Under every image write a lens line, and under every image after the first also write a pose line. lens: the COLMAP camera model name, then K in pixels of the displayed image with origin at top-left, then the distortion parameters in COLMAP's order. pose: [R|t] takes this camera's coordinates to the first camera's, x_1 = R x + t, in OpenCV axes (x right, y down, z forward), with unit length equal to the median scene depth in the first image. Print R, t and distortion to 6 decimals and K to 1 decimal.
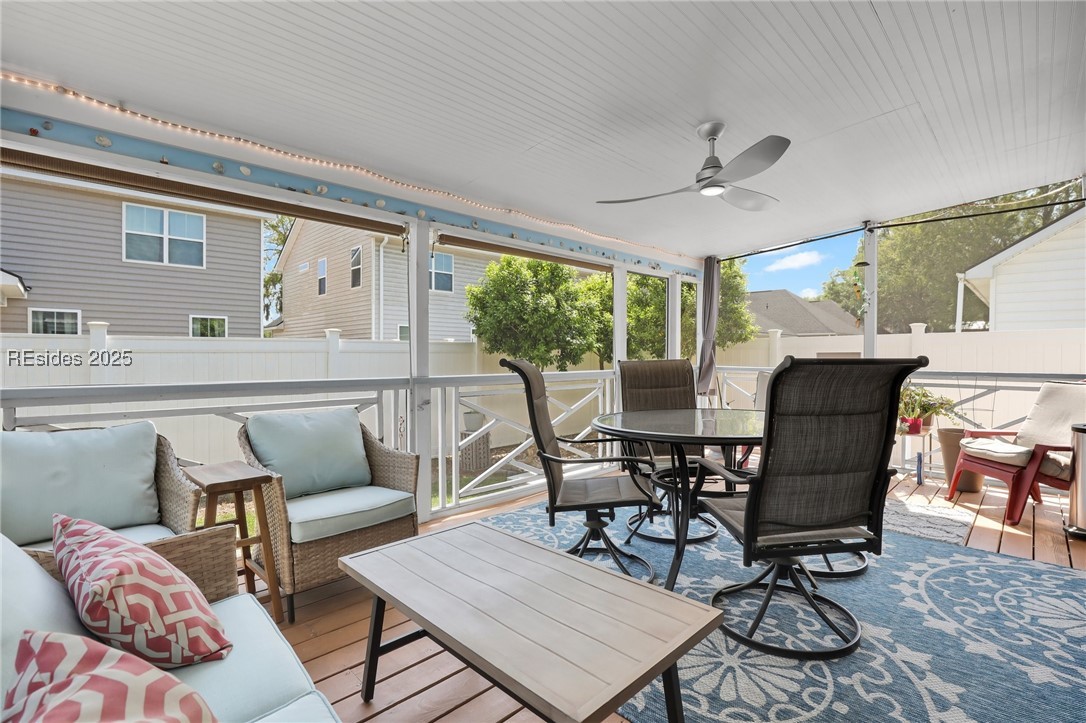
lens RADIAL K [[505.3, 0, 551.5], [0, 505.3, 357.1], [0, 0, 1]] dist [-0.037741, 0.006373]
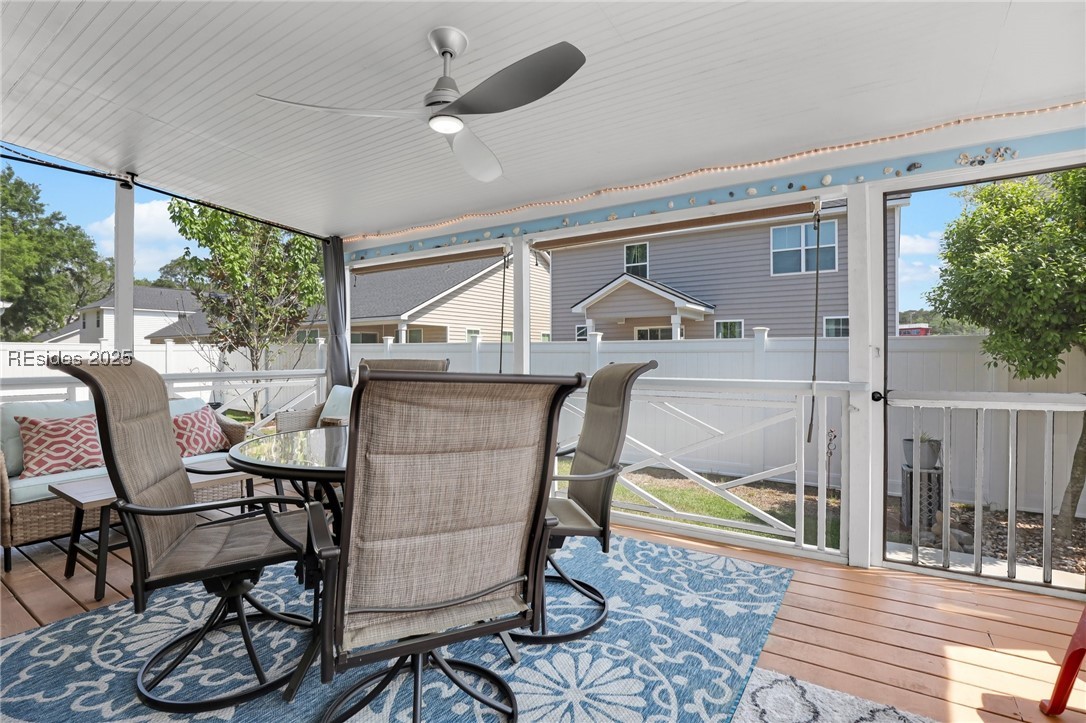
lens RADIAL K [[505.3, 0, 551.5], [0, 505.3, 357.1], [0, 0, 1]] dist [-0.037741, 0.006373]
pose [[0.208131, 0.005225, -0.978087, 0.379482], [-0.001778, 0.999986, 0.004964, -0.002108], [0.978099, 0.000706, 0.208137, 0.362941]]
